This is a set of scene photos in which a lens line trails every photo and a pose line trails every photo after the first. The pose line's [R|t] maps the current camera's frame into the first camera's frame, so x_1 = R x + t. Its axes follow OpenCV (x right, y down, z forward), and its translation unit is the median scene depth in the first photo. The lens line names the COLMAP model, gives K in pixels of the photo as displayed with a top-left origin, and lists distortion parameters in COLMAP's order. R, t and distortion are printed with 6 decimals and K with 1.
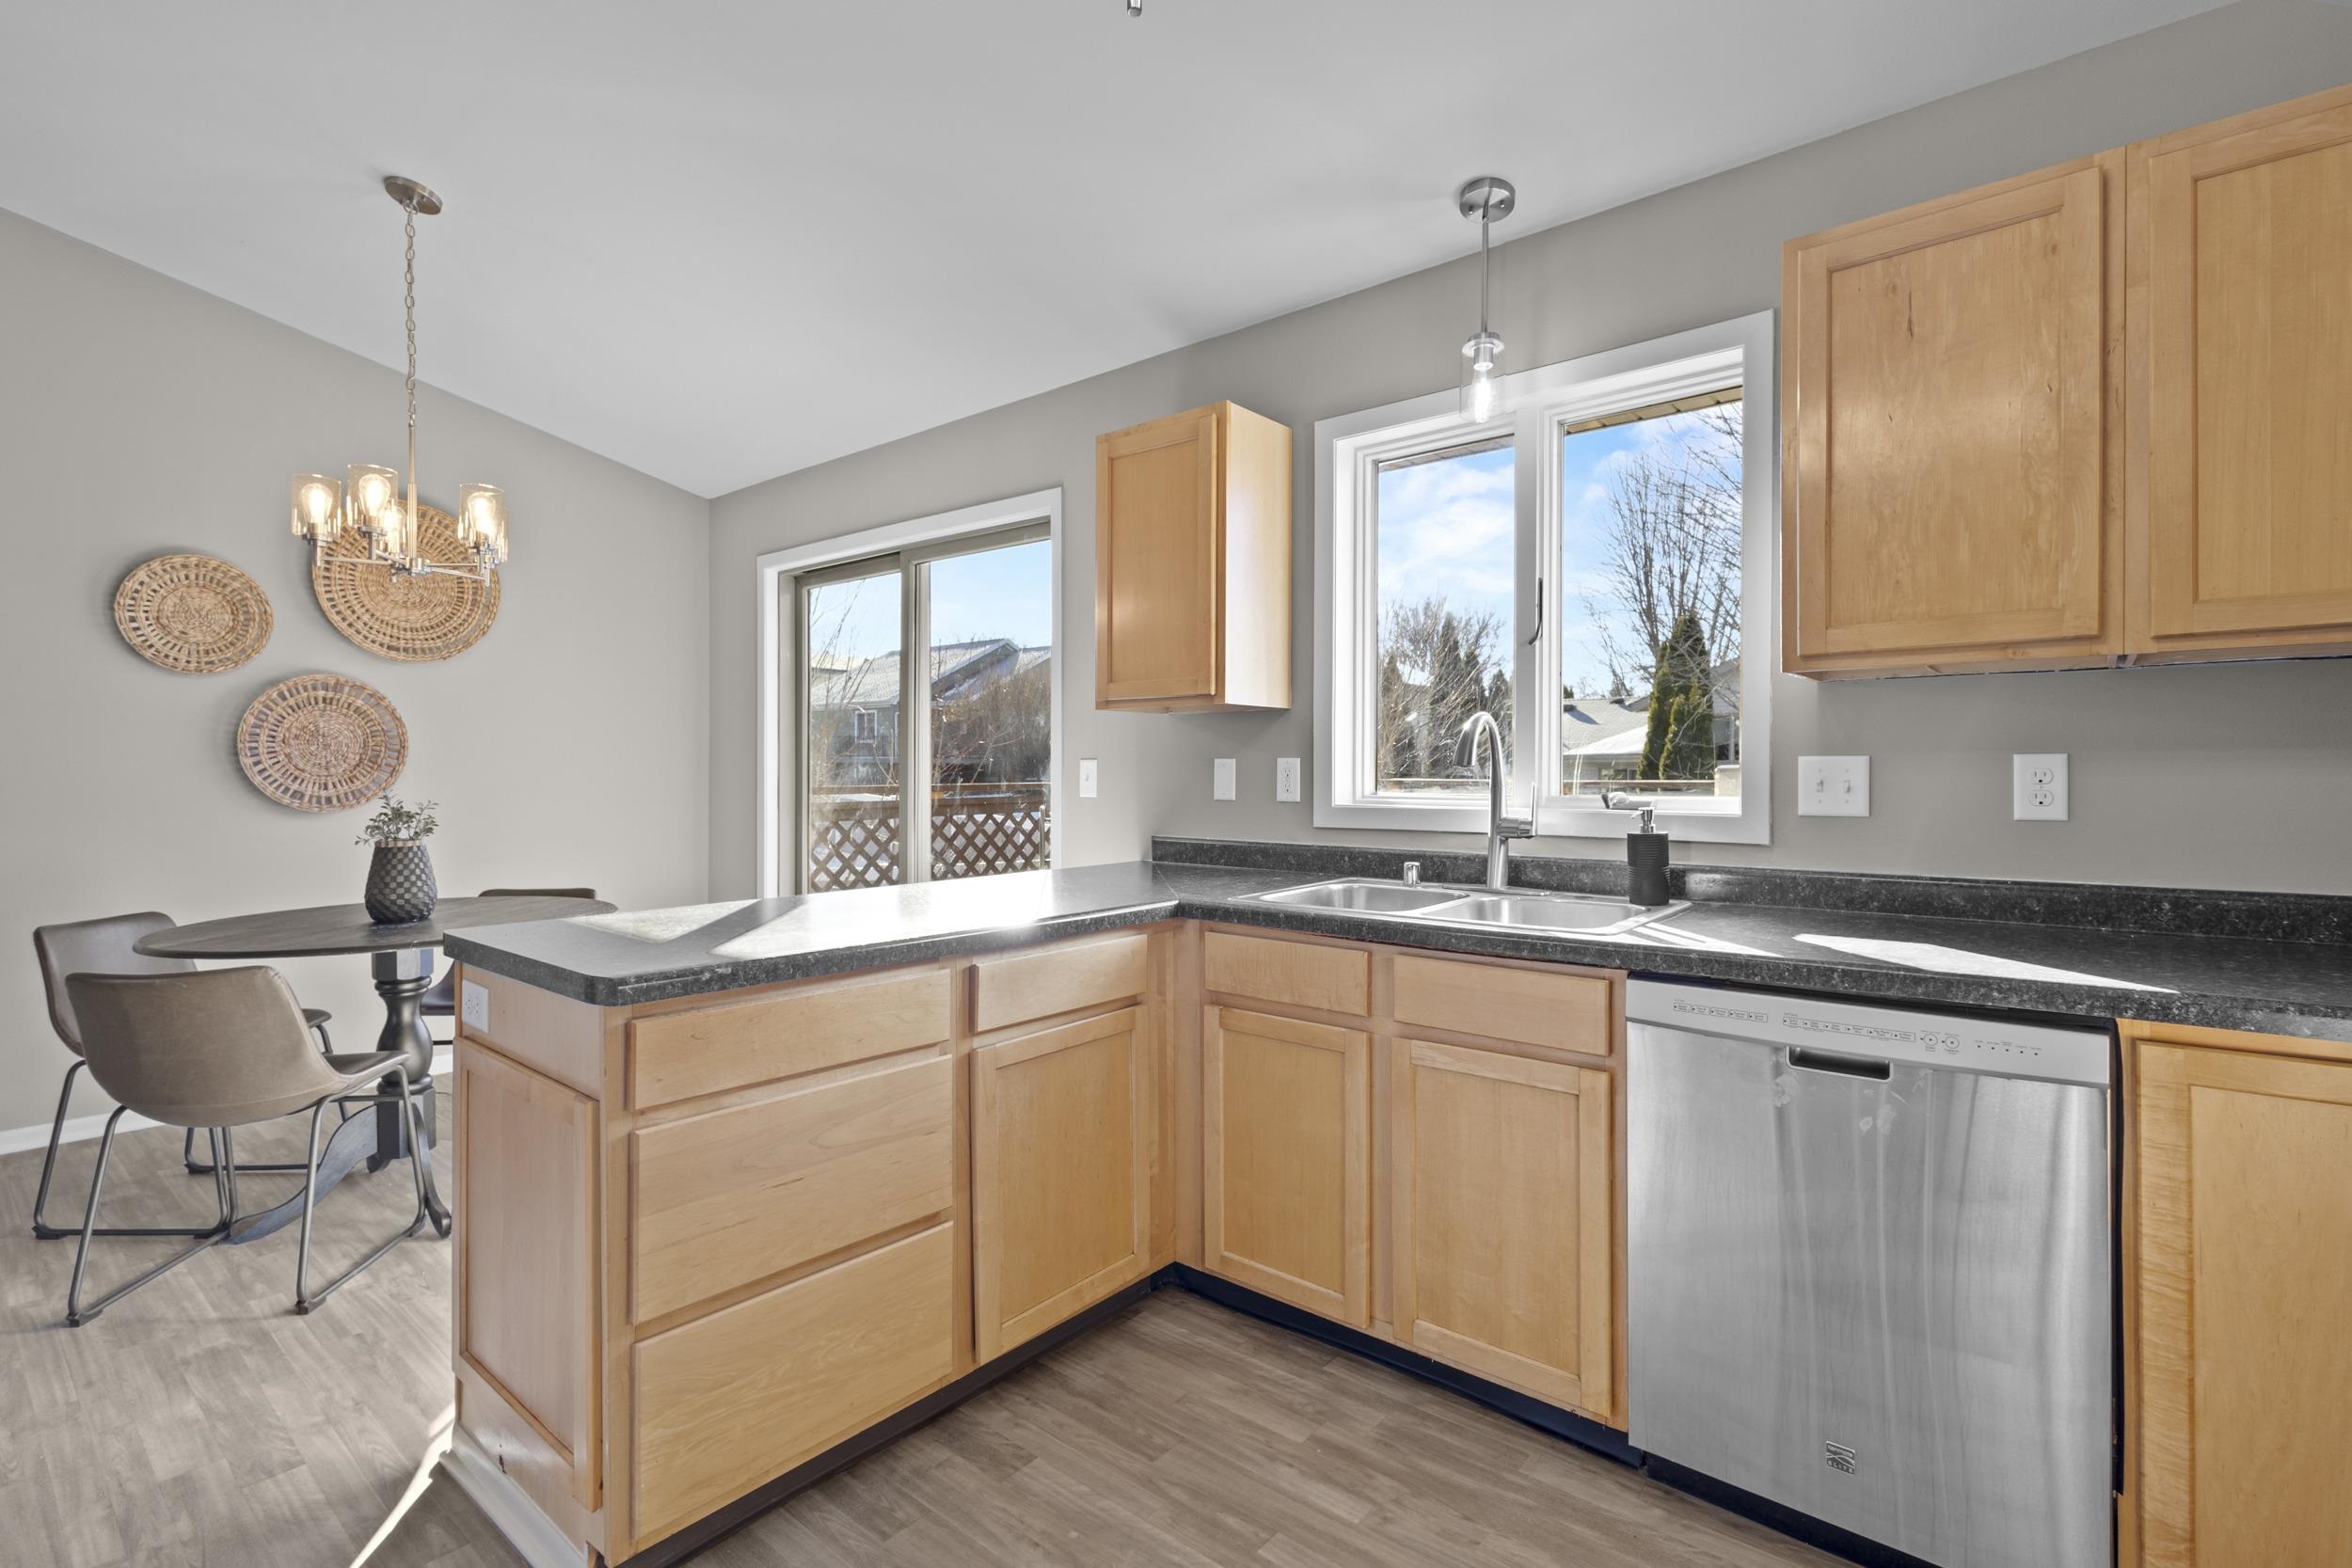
lens RADIAL K [[1079.1, 0, 1193.8], [0, 1079.1, 783.4], [0, 0, 1]] dist [0.010699, -0.002916]
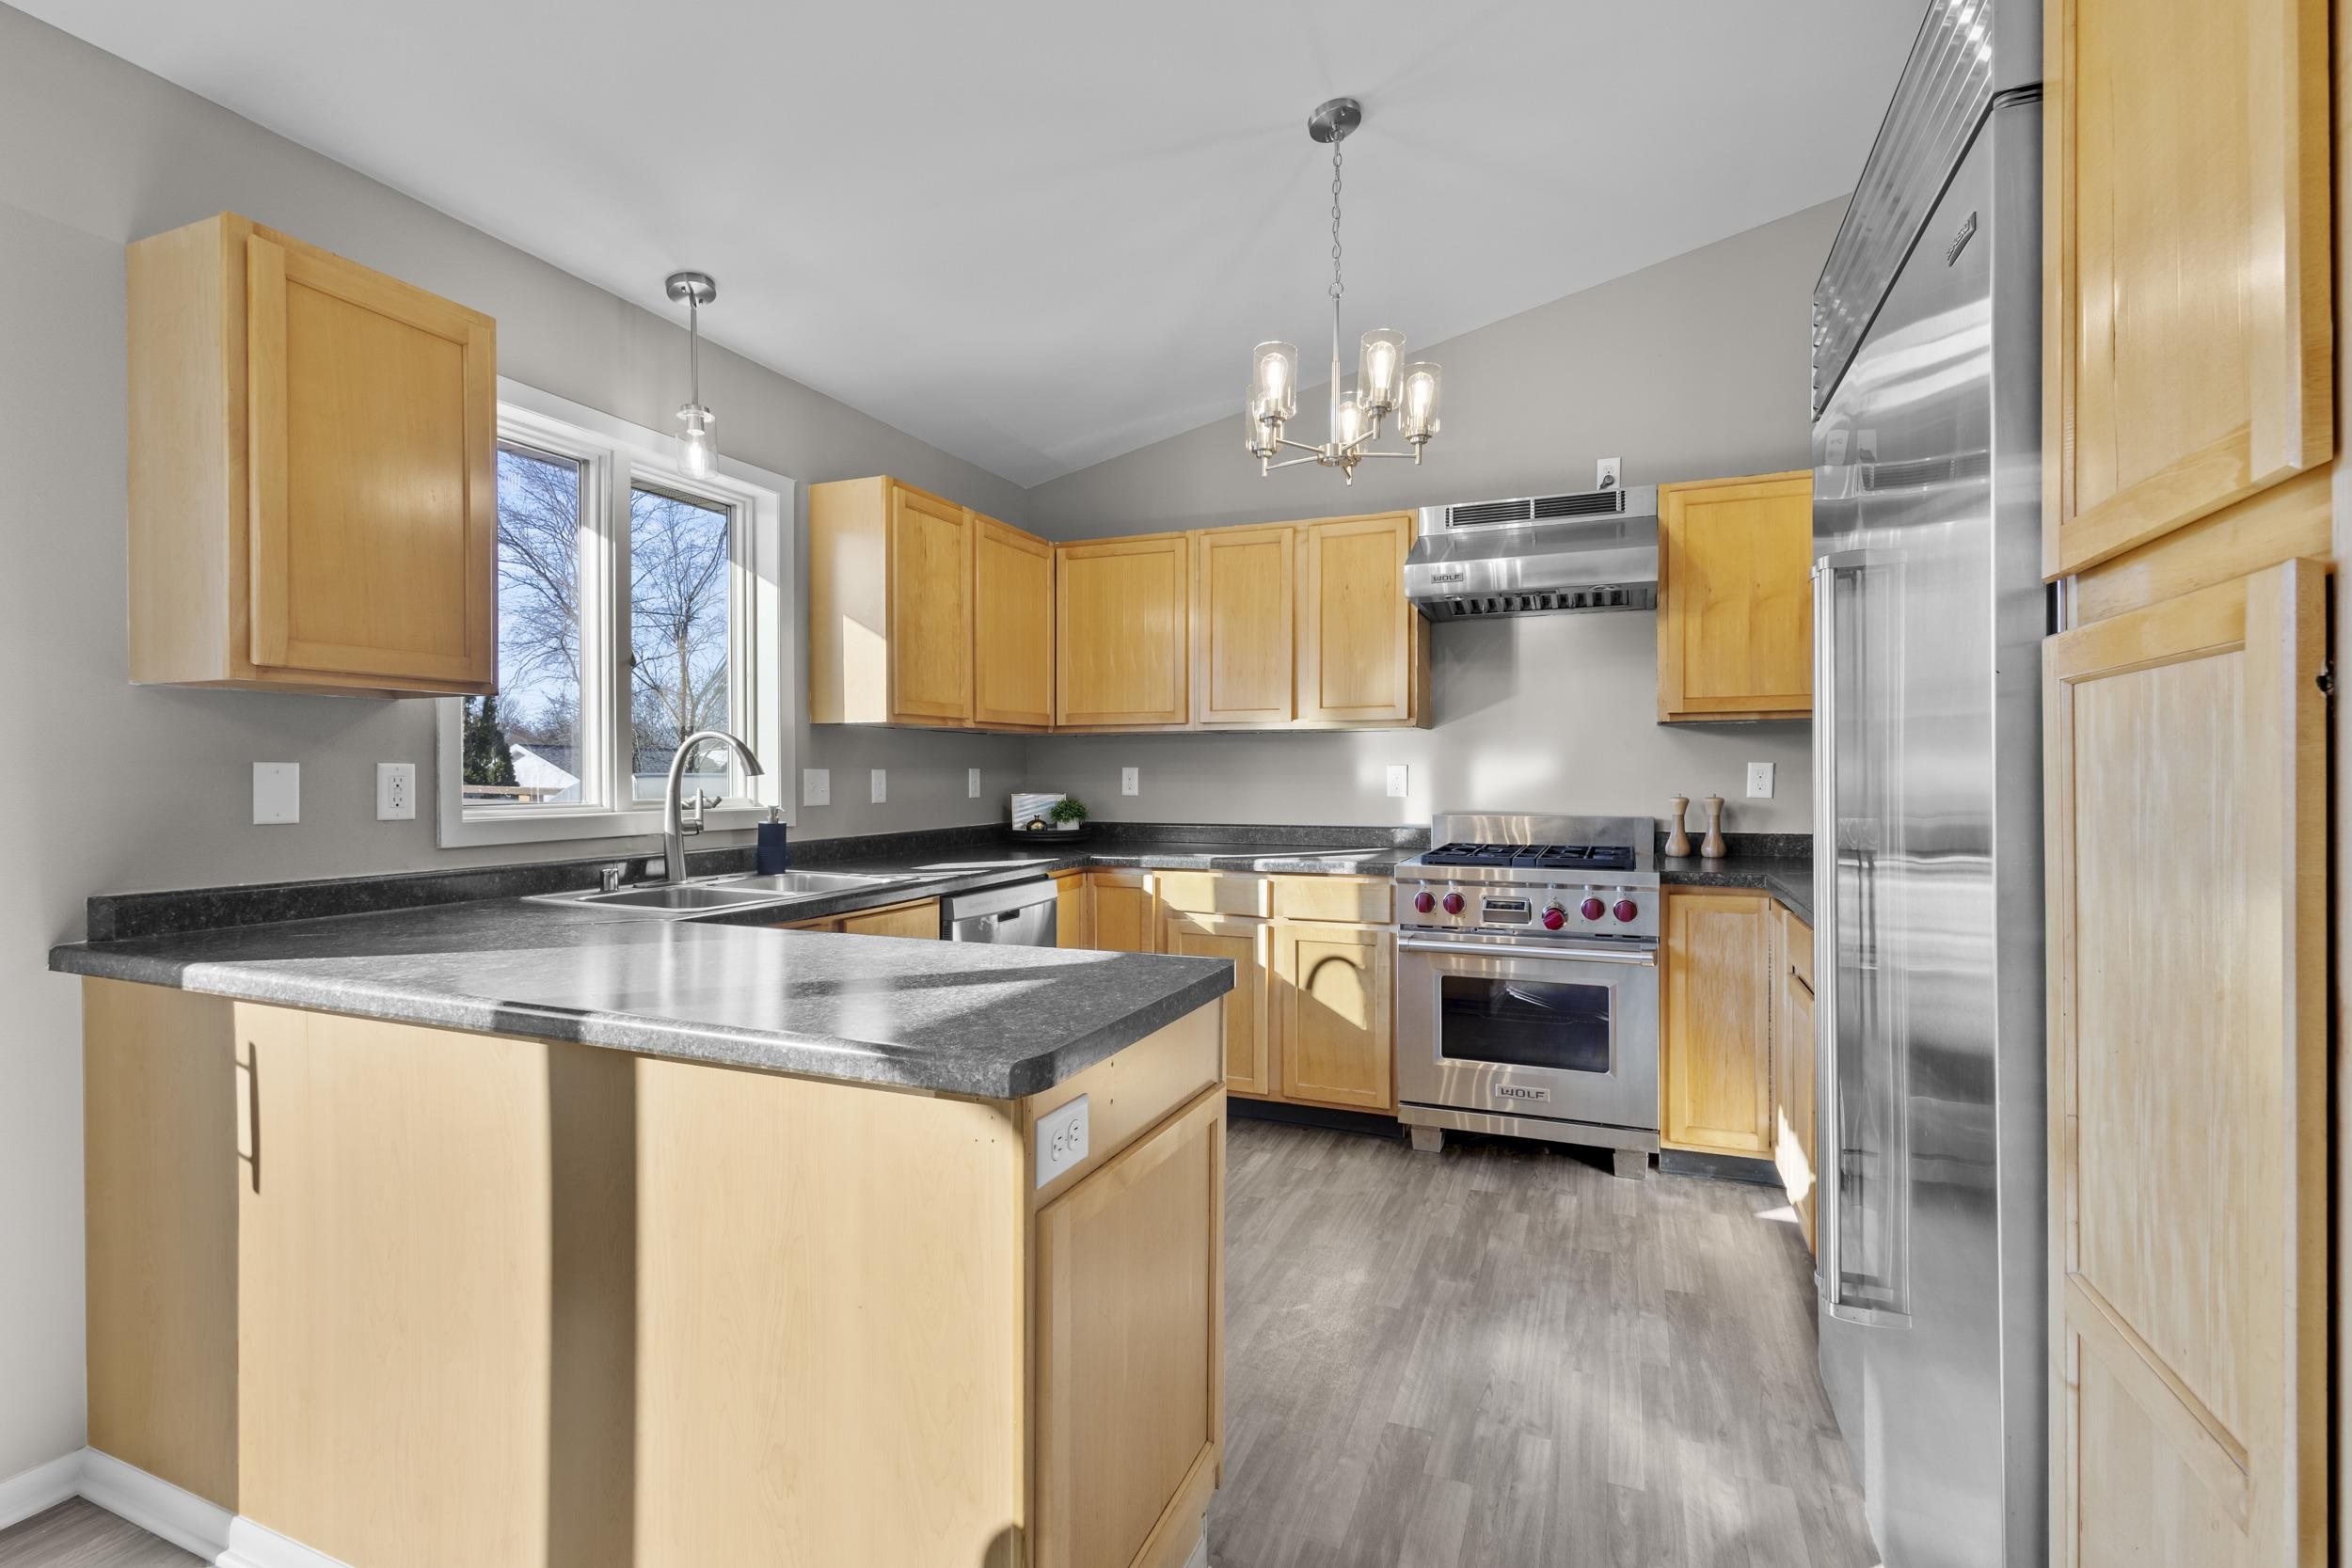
lens RADIAL K [[1079.1, 0, 1177.5], [0, 1079.1, 787.5], [0, 0, 1]] dist [0.010699, -0.002916]
pose [[-0.295406, -0.008085, 0.955338, -0.688142], [0.015483, 0.999792, 0.013249, -0.006573], [-0.955246, 0.018705, -0.295219, 0.580401]]
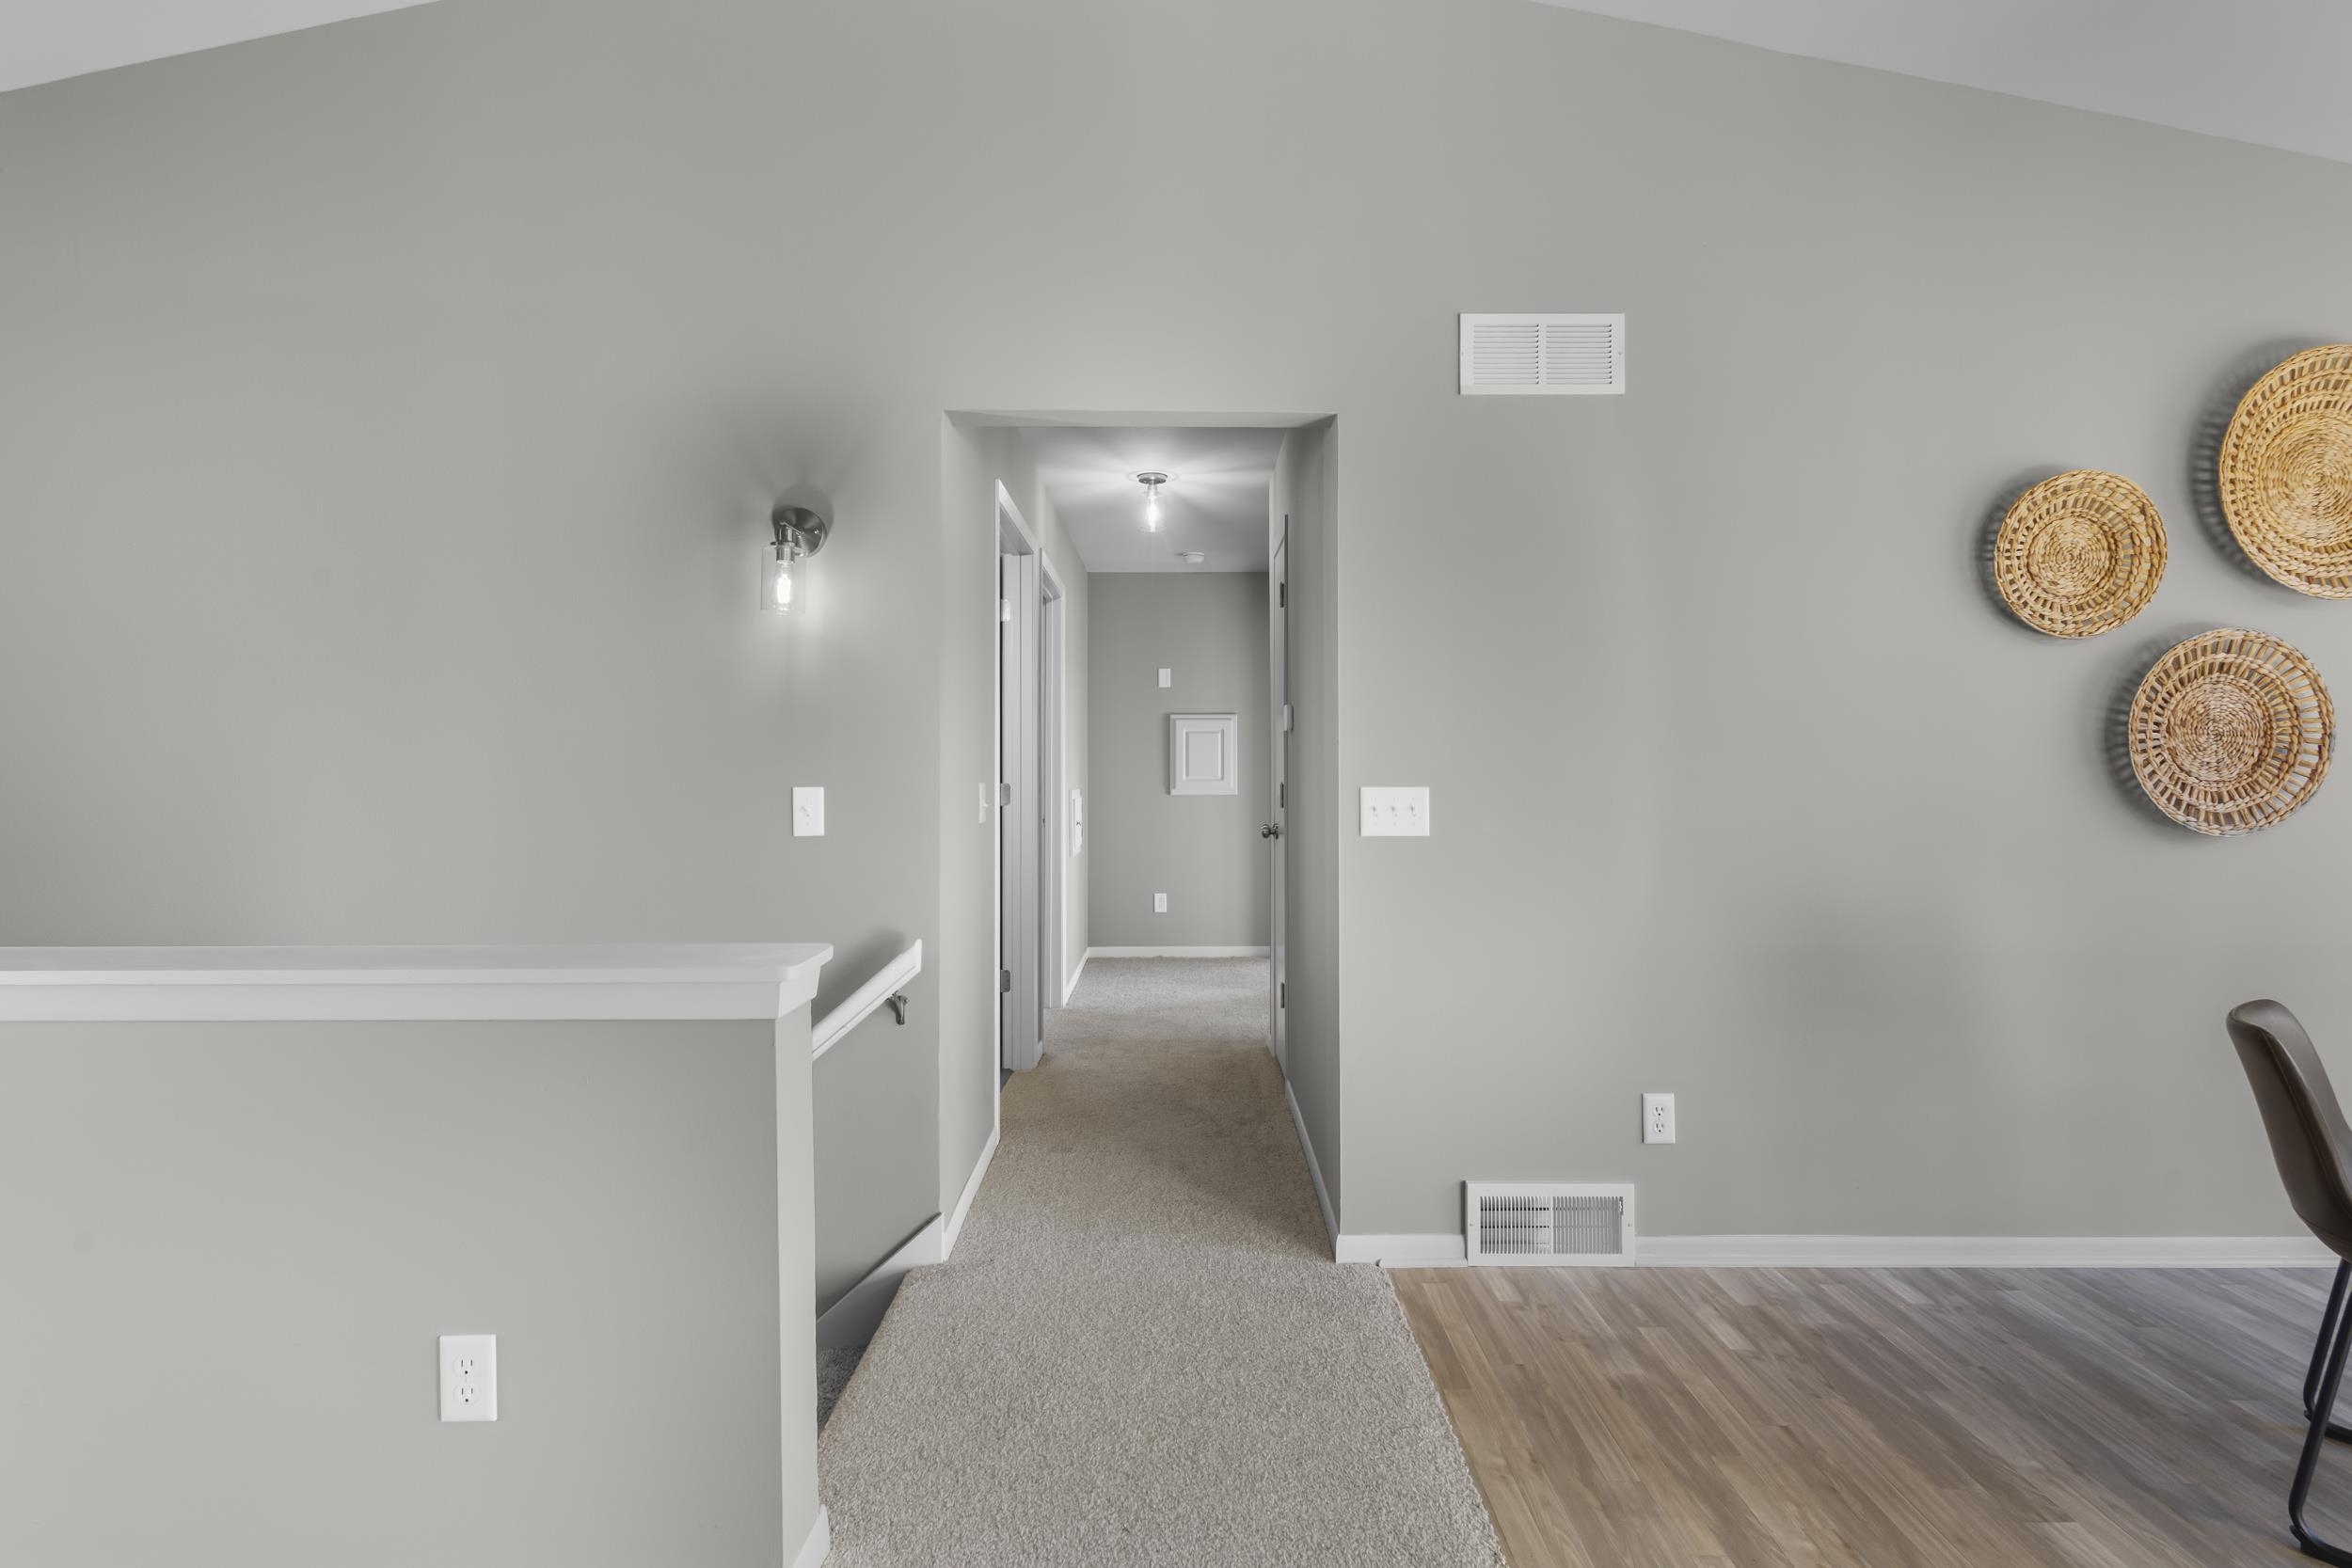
lens RADIAL K [[1079.1, 0, 1181.9], [0, 1079.1, 755.4], [0, 0, 1]] dist [0.010699, -0.002916]
pose [[0.644207, -0.015963, -0.764684, -0.777285], [-0.004401, 0.999688, -0.024576, -0.004490], [0.764838, 0.019198, 0.643936, 0.101710]]
